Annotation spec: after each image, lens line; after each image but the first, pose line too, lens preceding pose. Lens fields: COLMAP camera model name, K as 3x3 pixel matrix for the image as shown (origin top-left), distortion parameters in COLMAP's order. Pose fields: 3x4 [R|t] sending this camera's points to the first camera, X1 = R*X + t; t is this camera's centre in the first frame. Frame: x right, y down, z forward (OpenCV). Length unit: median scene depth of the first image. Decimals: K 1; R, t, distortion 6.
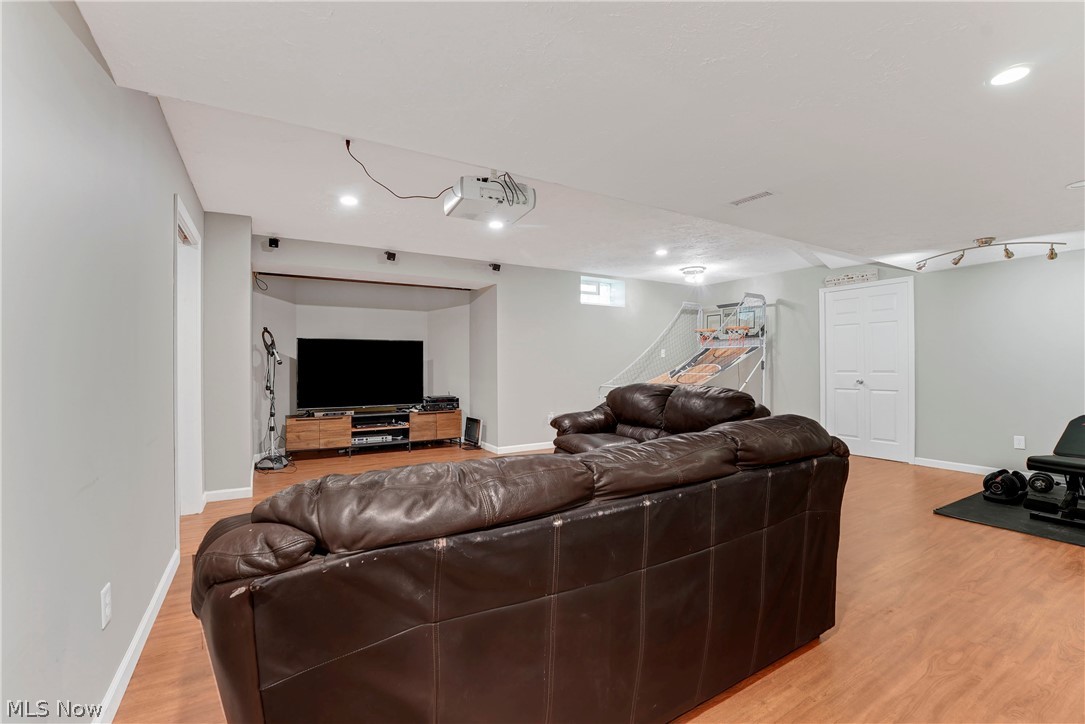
lens RADIAL K [[468.2, 0, 548.3], [0, 468.2, 359.3], [0, 0, 1]] dist [-0.001125, -0.000061]
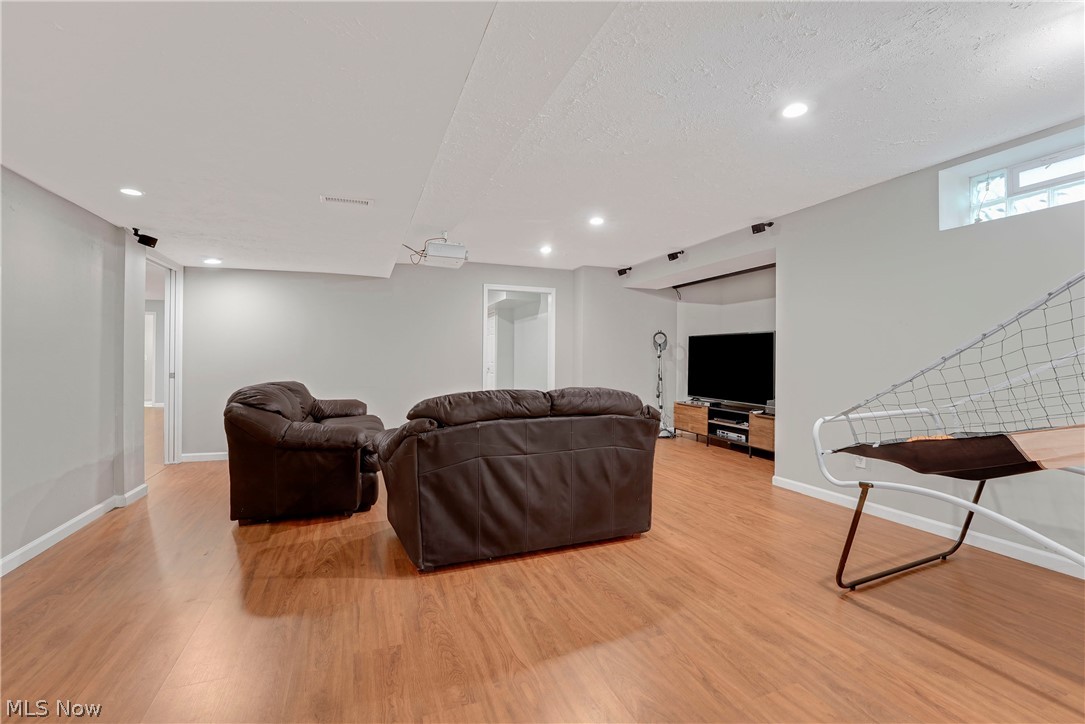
lens RADIAL K [[468.2, 0, 548.3], [0, 468.2, 359.3], [0, 0, 1]] dist [-0.001125, -0.000061]
pose [[-0.141599, 0.008200, -0.989890, 0.666707], [0.002142, 0.999966, 0.007977, 0.002973], [0.989922, -0.000991, -0.141612, 0.774295]]
